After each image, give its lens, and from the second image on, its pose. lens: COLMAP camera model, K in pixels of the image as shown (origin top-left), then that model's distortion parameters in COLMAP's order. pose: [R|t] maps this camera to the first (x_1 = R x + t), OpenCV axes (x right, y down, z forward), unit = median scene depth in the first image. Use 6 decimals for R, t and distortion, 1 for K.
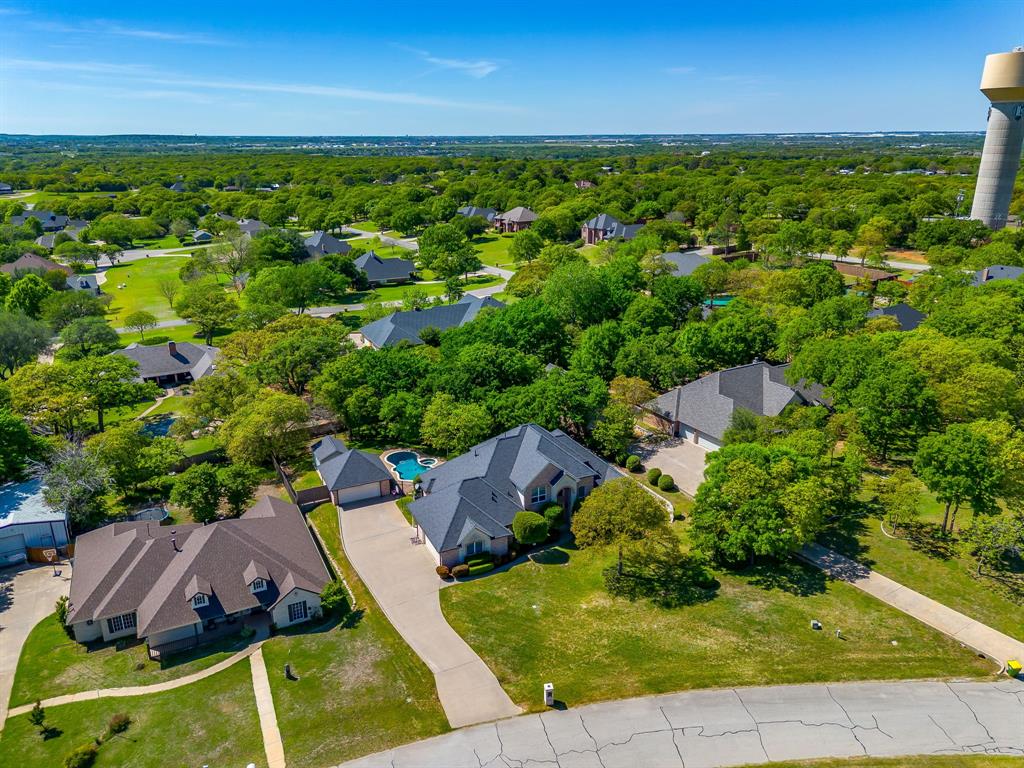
lens RADIAL K [[715.3, 0, 512.0], [0, 715.3, 384.0], [0, 0, 1]] dist [0.005892, 0.001916]
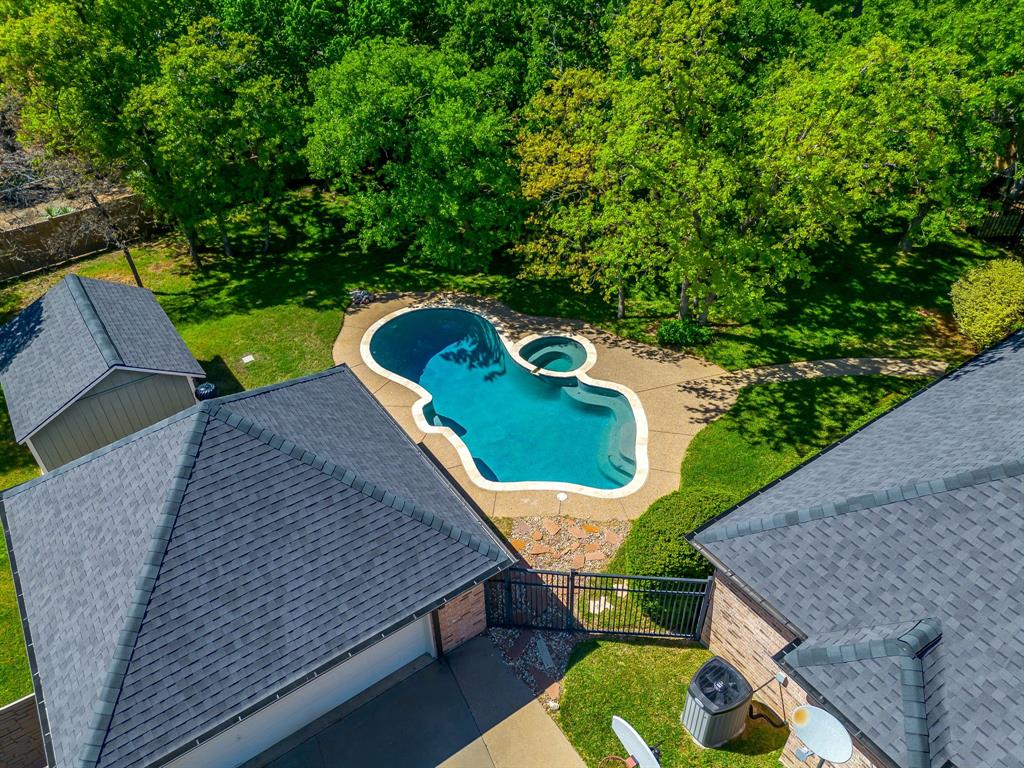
lens RADIAL K [[715.3, 0, 512.0], [0, 715.3, 384.0], [0, 0, 1]] dist [0.005892, 0.001916]
pose [[0.984912, -0.104178, 0.138184, -0.158283], [0.052905, 0.941530, 0.332749, 0.038490], [-0.164770, -0.320418, 0.932836, 0.752208]]
